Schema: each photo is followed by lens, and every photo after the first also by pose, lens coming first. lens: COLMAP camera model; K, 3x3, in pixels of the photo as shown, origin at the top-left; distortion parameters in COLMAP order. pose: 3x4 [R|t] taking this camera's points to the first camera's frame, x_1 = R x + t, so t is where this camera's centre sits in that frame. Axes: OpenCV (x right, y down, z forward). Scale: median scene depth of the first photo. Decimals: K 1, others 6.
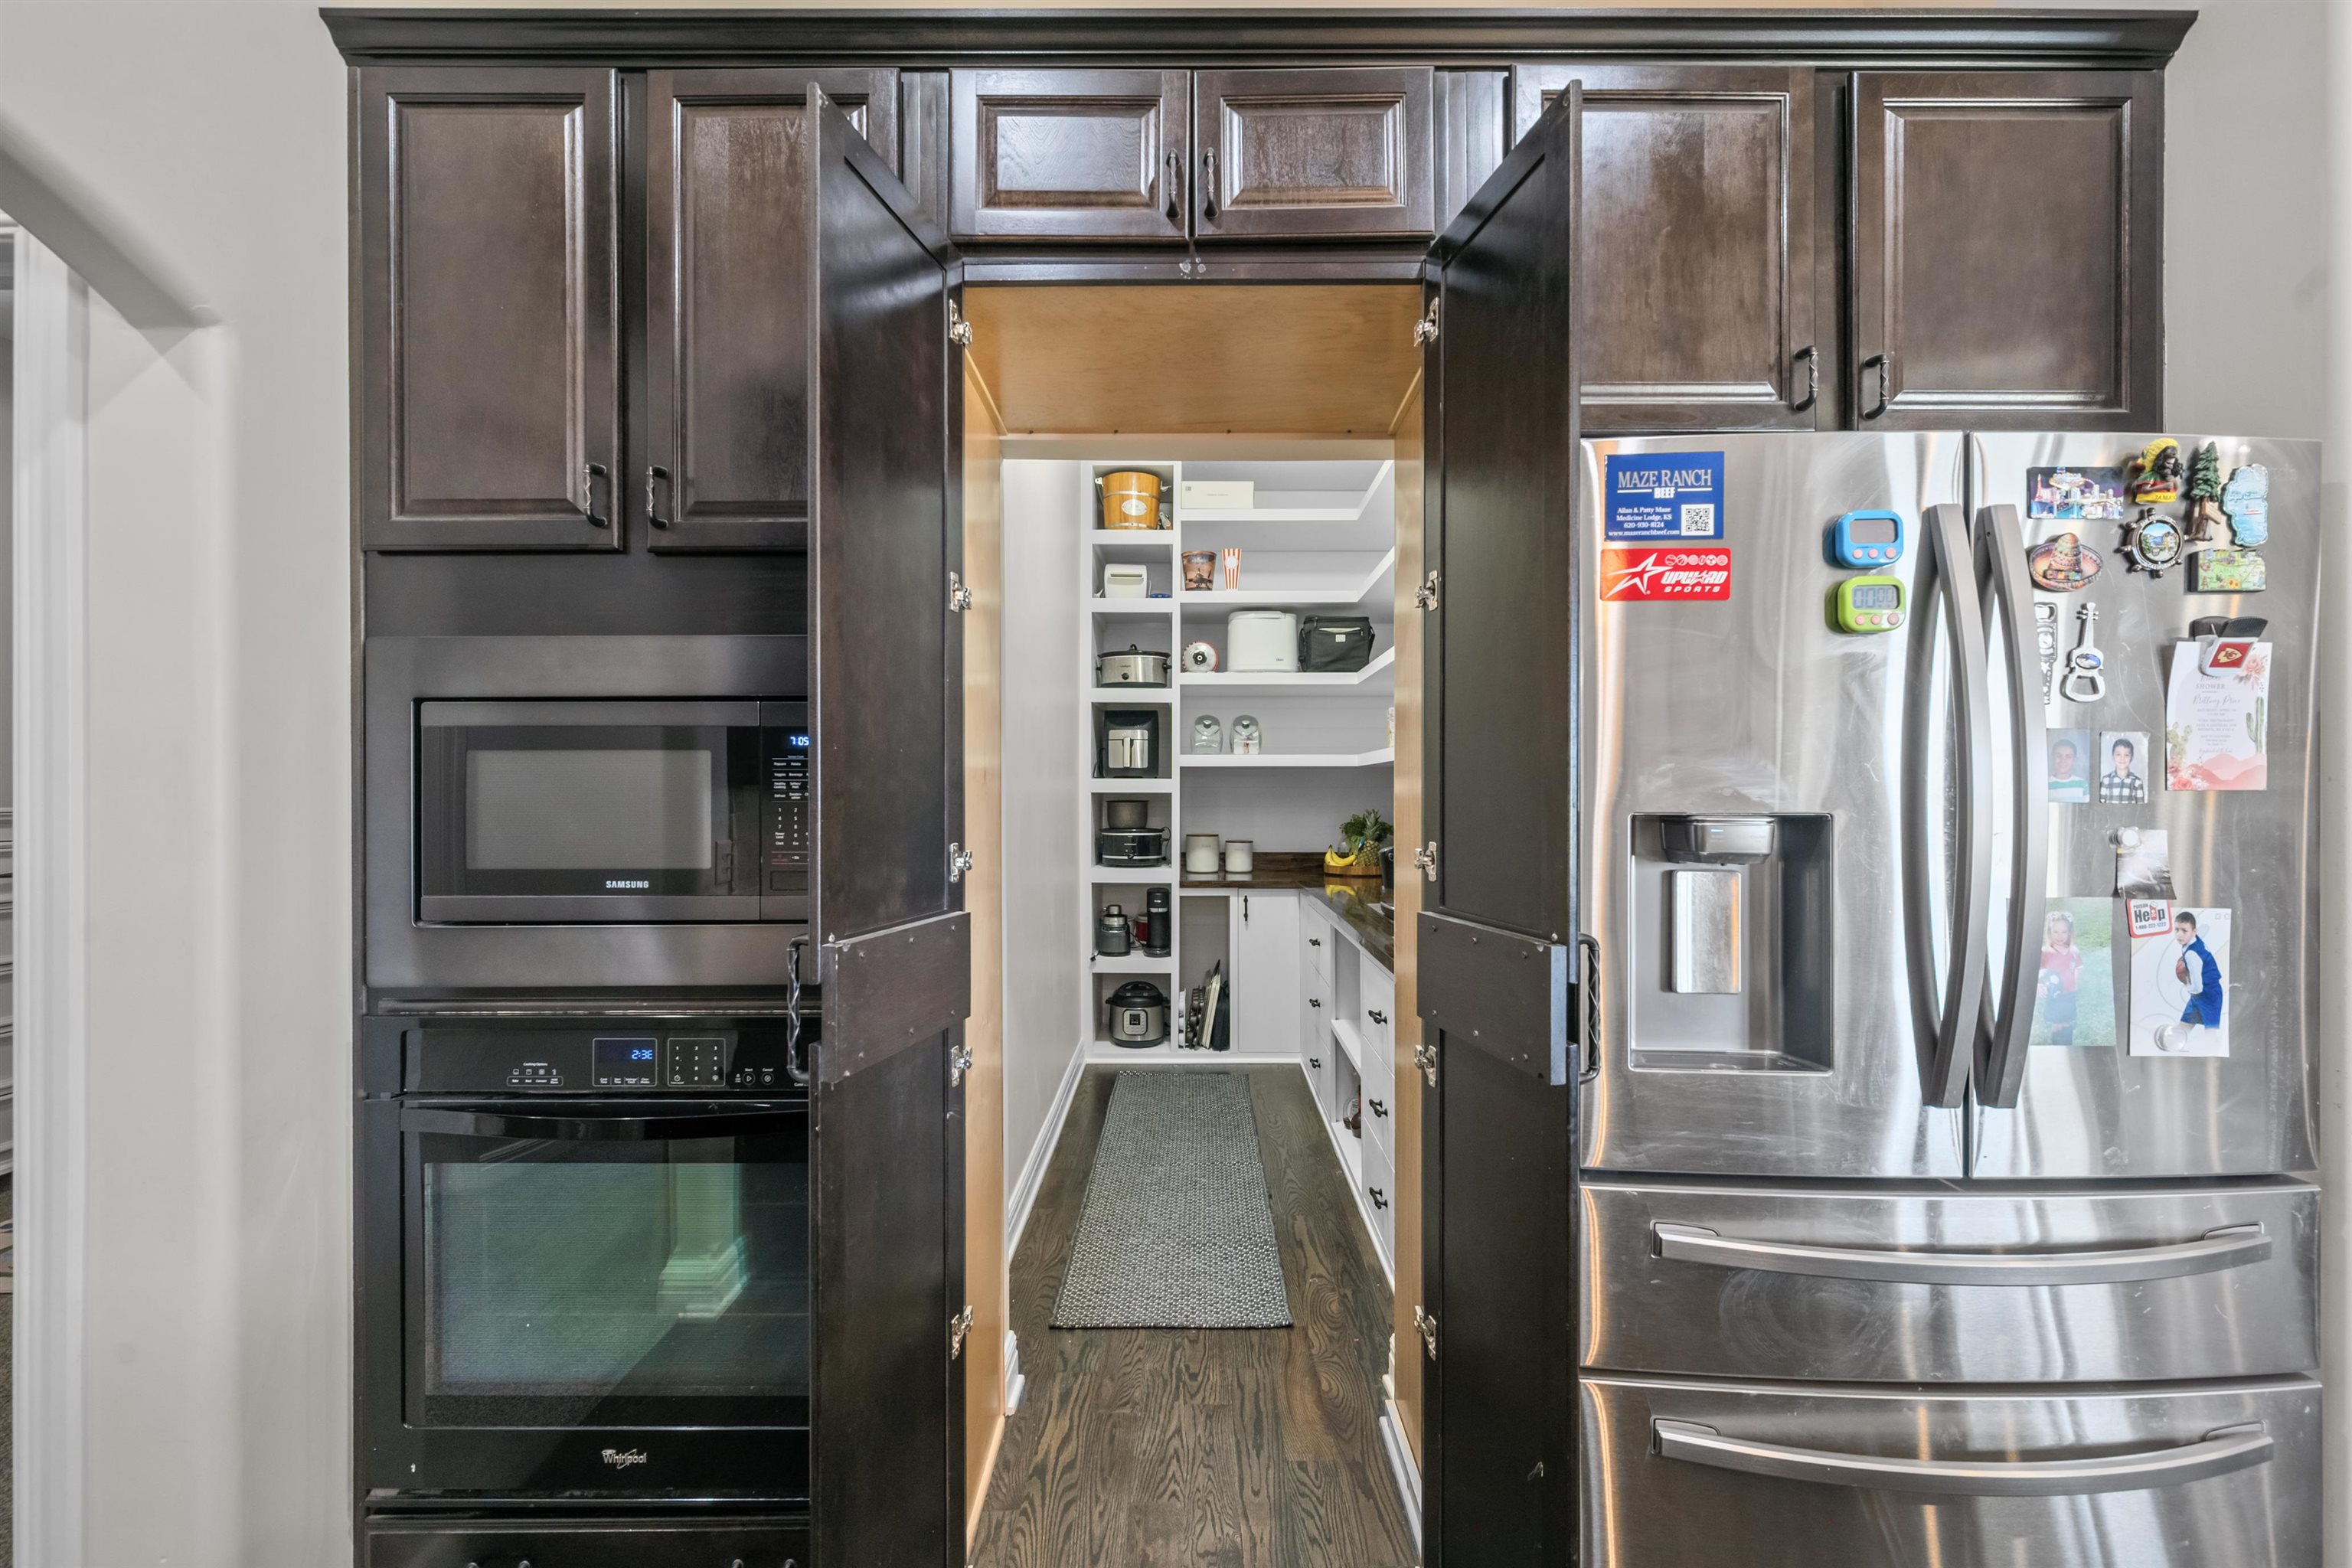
lens RADIAL K [[937.1, 0, 1173.9], [0, 937.1, 792.8], [0, 0, 1]] dist [0.000180, -0.000173]
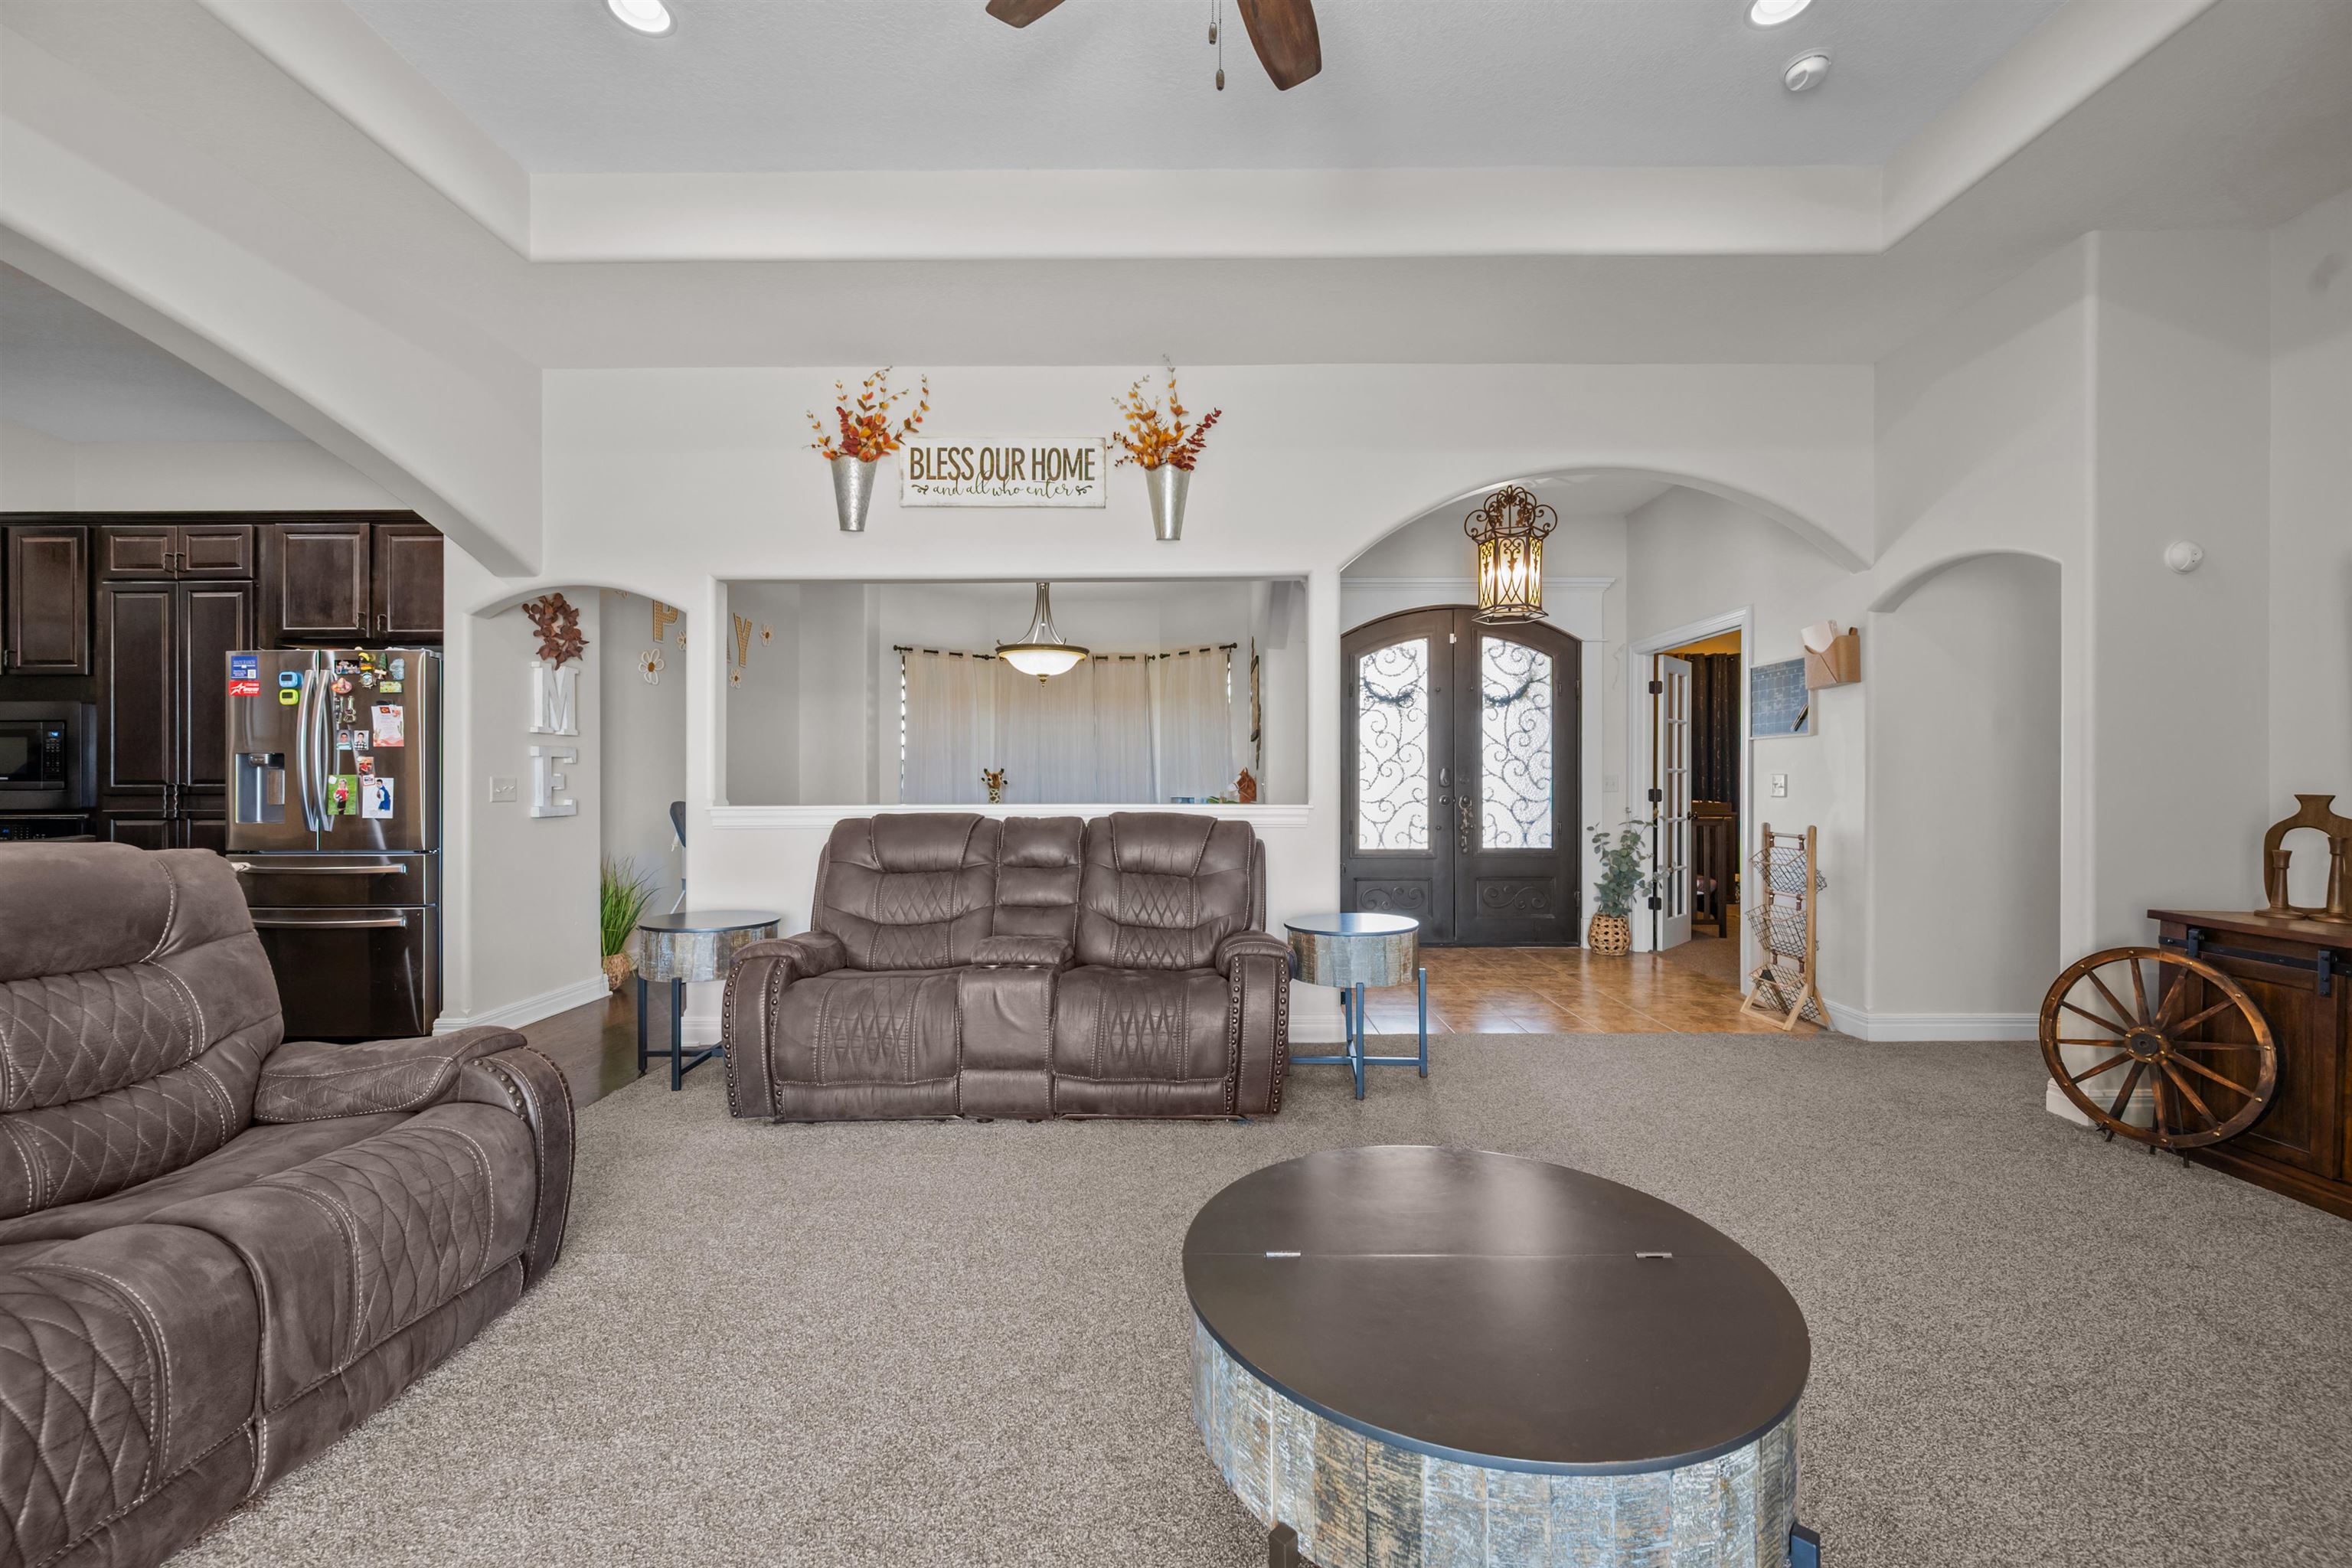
lens RADIAL K [[930.4, 0, 1154.6], [0, 930.4, 768.4], [0, 0, 1]] dist [0.000066, -0.000116]
pose [[0.999986, 0.003538, -0.004020, 4.168260], [-0.003565, 0.999971, -0.006687, 0.097559], [0.003997, 0.006701, 0.999970, -2.683679]]
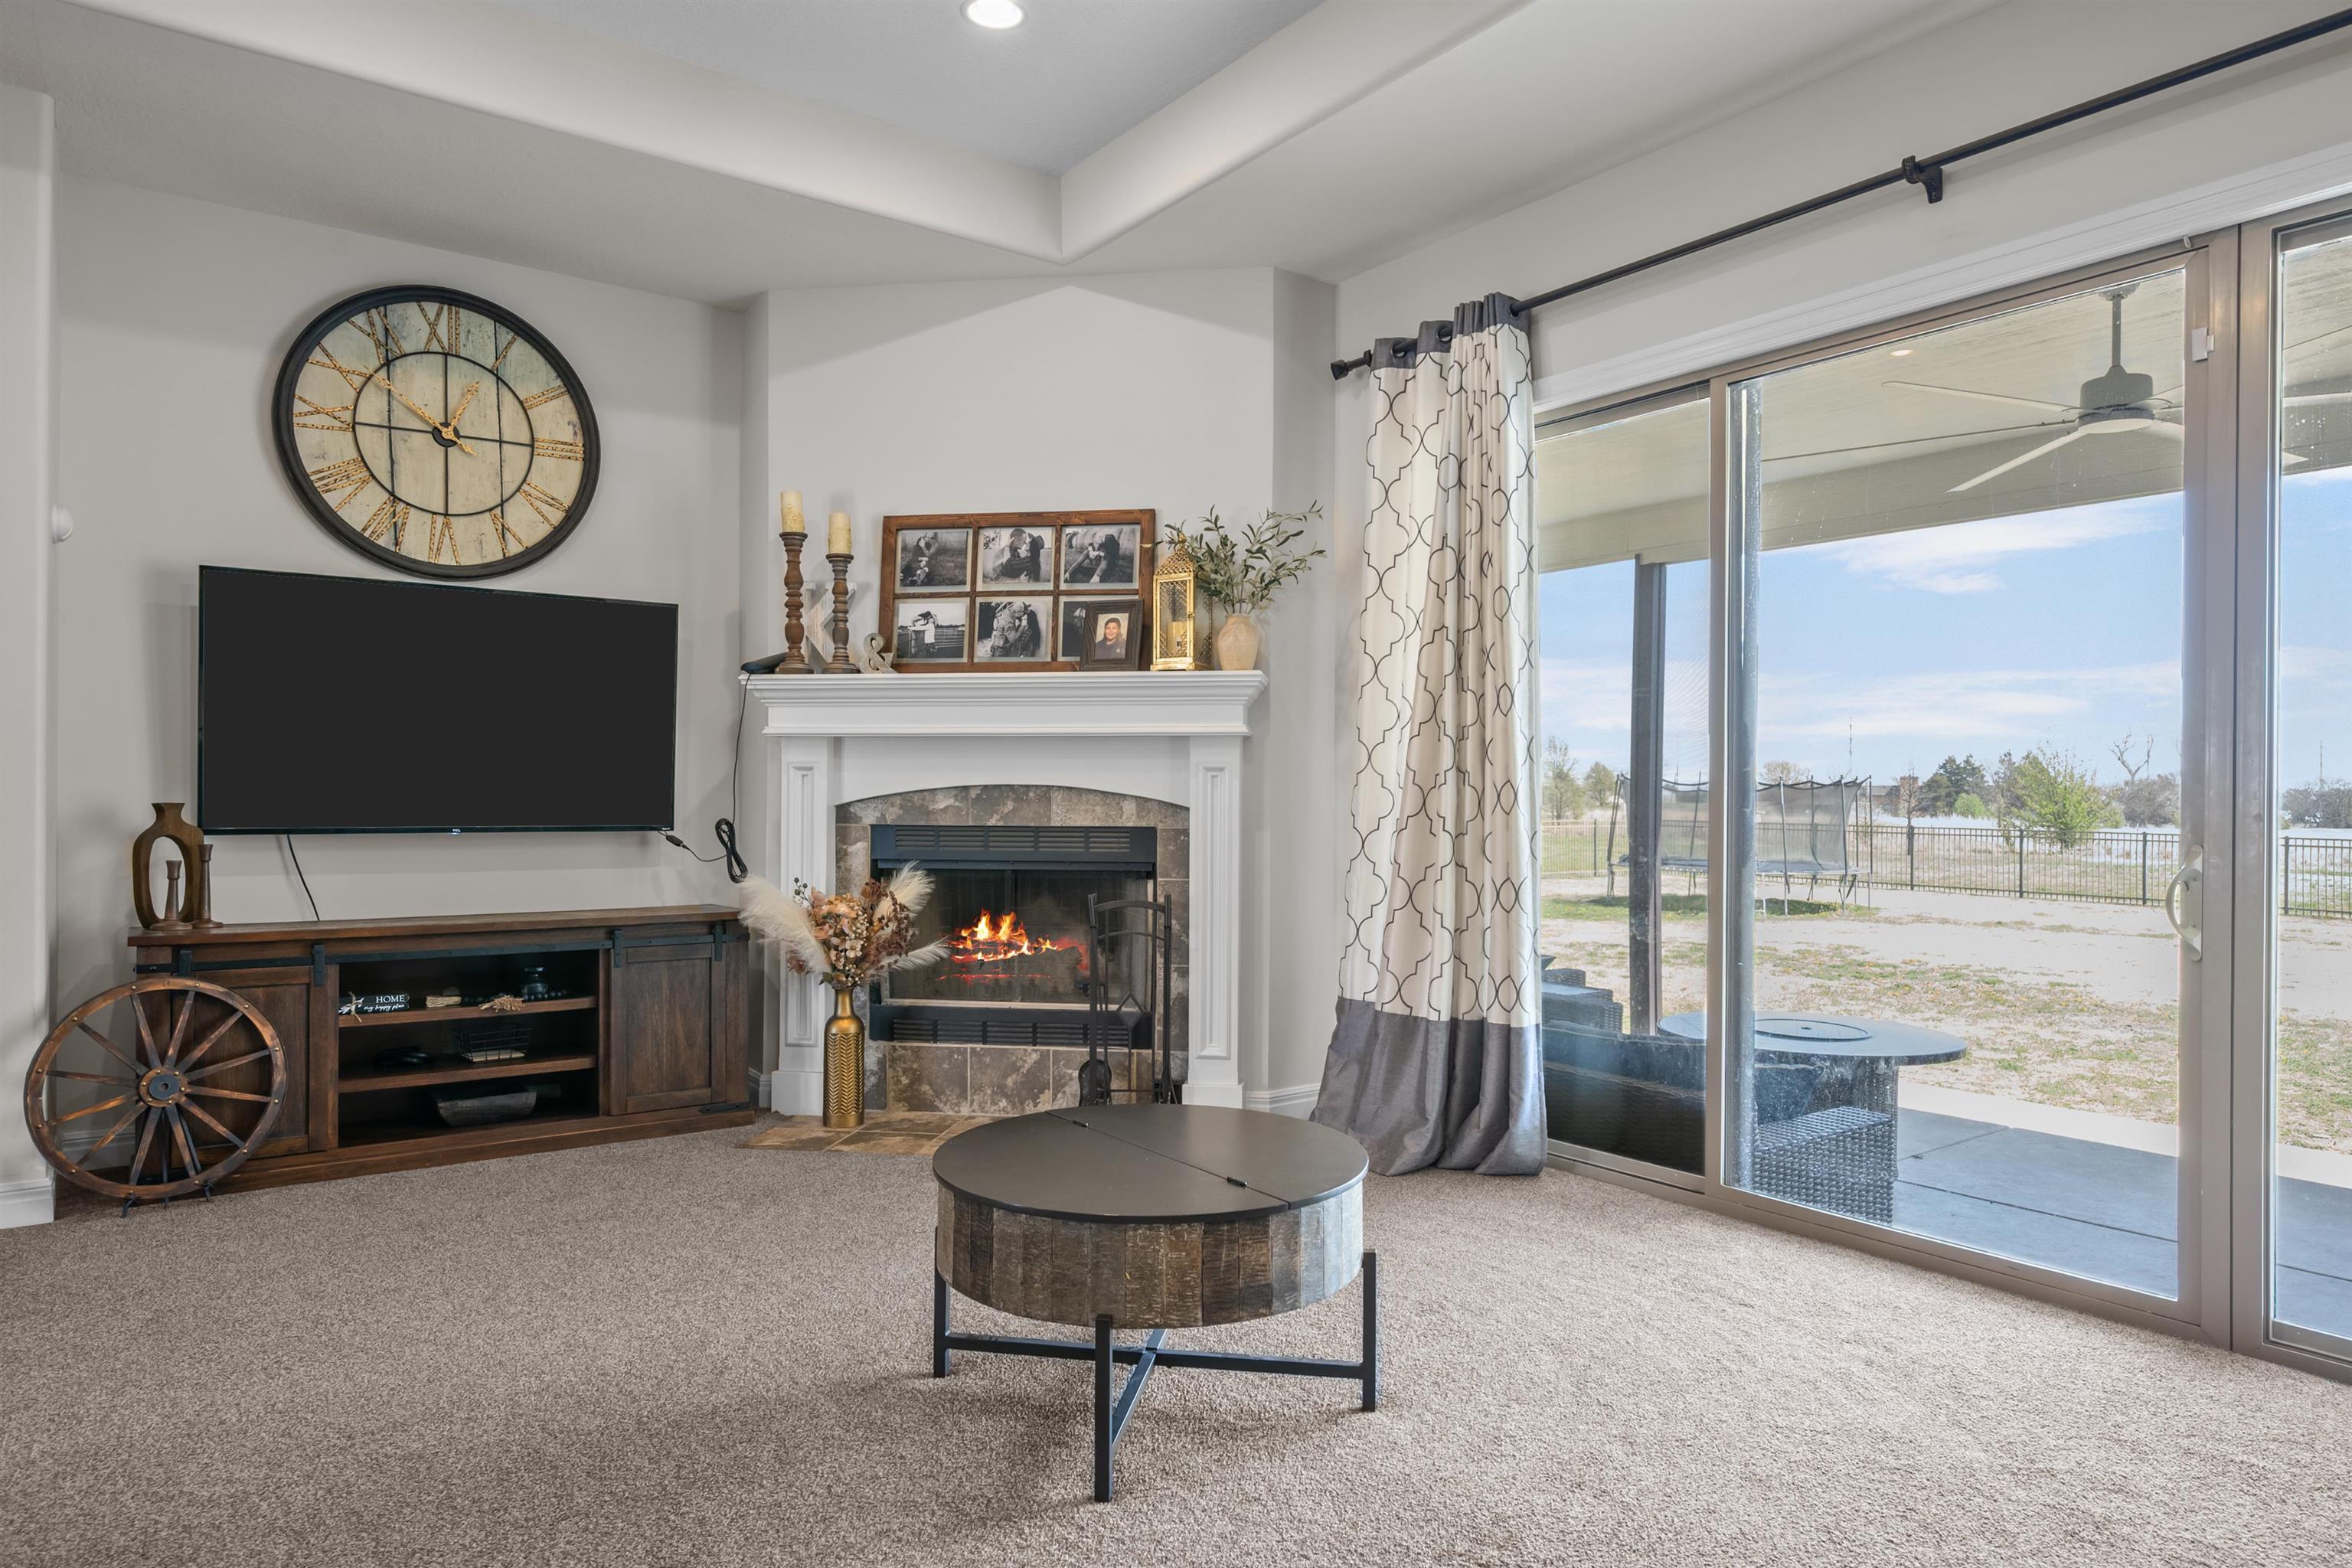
lens RADIAL K [[1413.7, 0, 1192.0], [0, 1413.7, 796.7], [0, 0, 1]] dist [-0.000436, 0.000033]
pose [[-0.592128, 0.002856, 0.805839, 2.676463], [0.004314, 0.999991, -0.000374, 0.133194], [-0.805833, 0.003255, -0.592134, -0.175471]]
